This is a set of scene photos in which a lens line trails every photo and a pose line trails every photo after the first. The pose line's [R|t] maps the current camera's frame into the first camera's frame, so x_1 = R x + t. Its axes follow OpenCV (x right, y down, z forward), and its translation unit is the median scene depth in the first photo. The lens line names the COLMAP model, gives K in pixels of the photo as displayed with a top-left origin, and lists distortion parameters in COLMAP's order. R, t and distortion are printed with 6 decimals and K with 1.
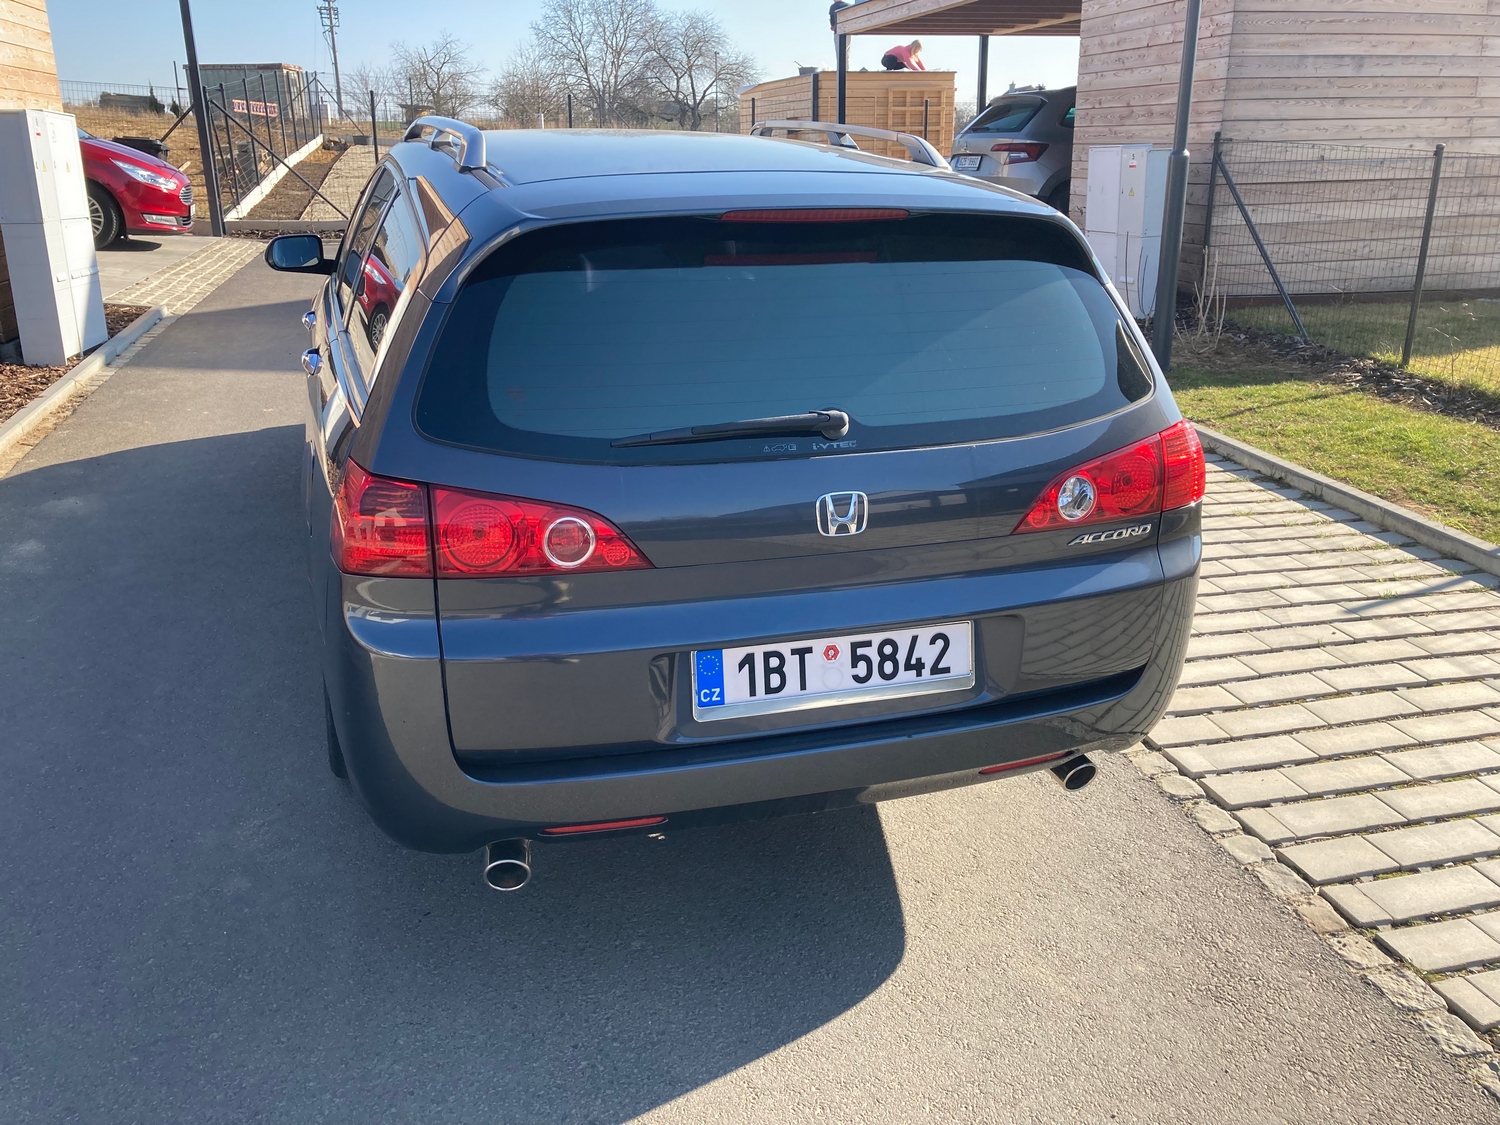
lens RADIAL K [[1227.0, 0, 745.6], [0, 1227.0, 555.8], [0, 0, 1]] dist [0.043594, 0.003001]
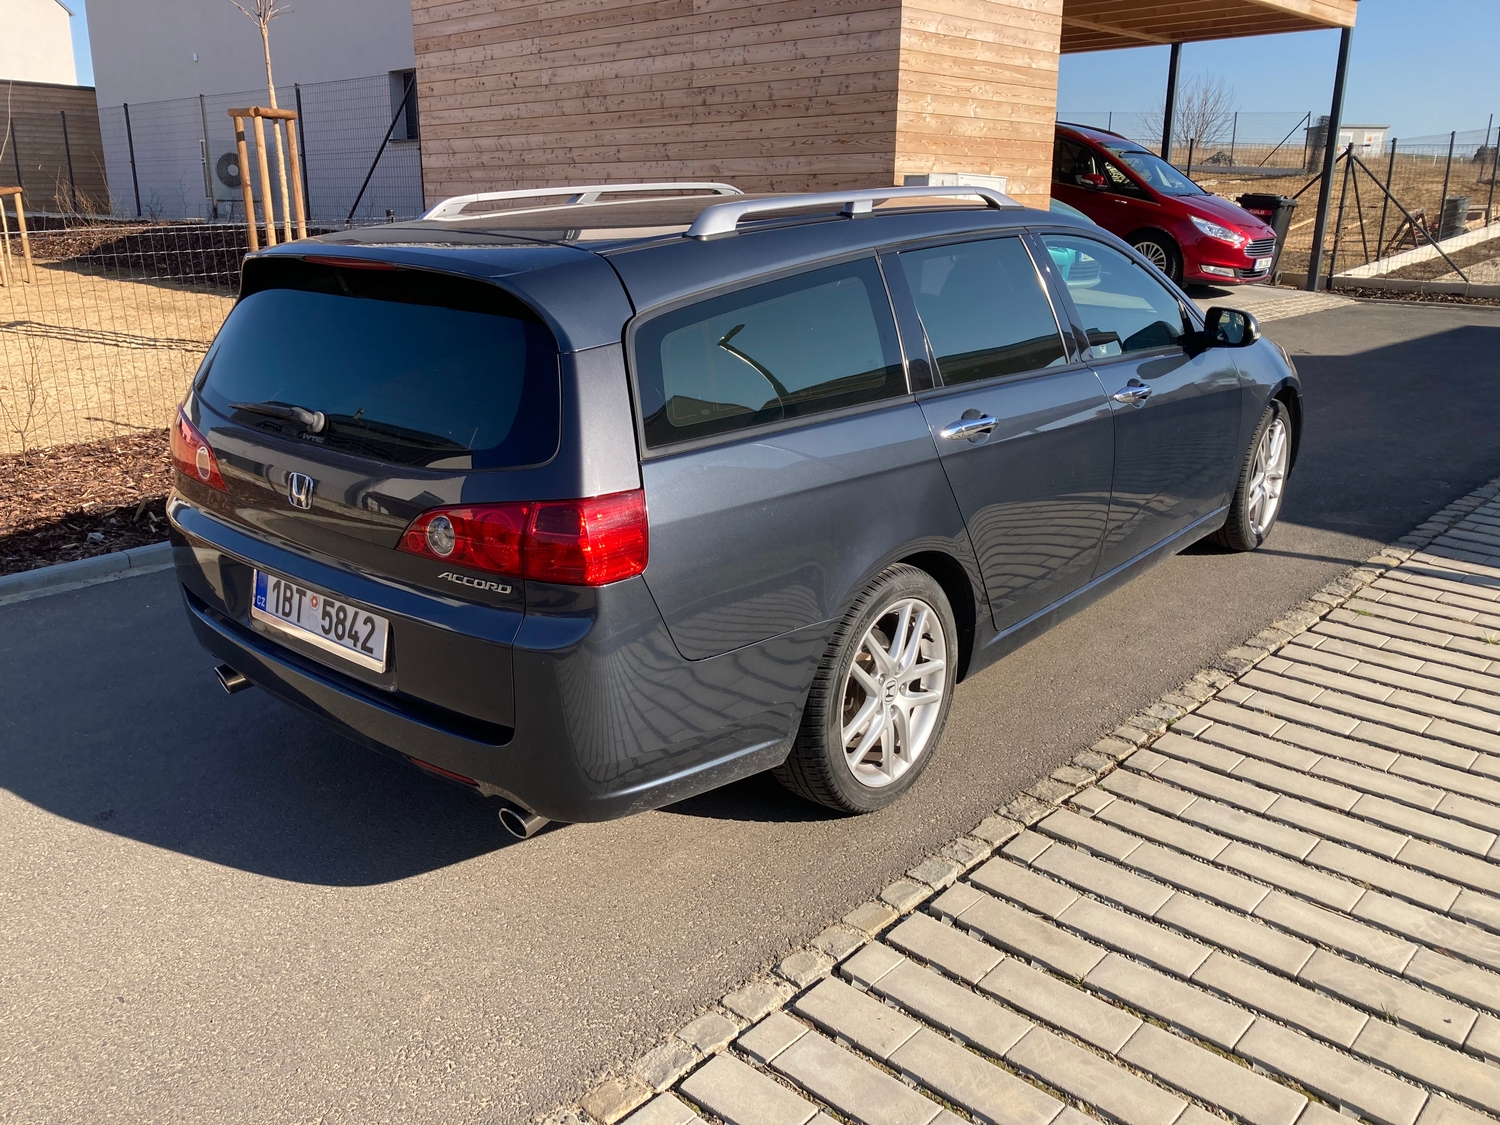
lens RADIAL K [[1227.0, 0, 749.7], [0, 1227.0, 563.6], [0, 0, 1]] dist [0.043594, 0.003001]
pose [[0.515123, 0.242571, -0.822075, 1.314963], [-0.269291, 0.956353, 0.113451, -0.220174], [0.813714, 0.162936, 0.557962, 0.636452]]
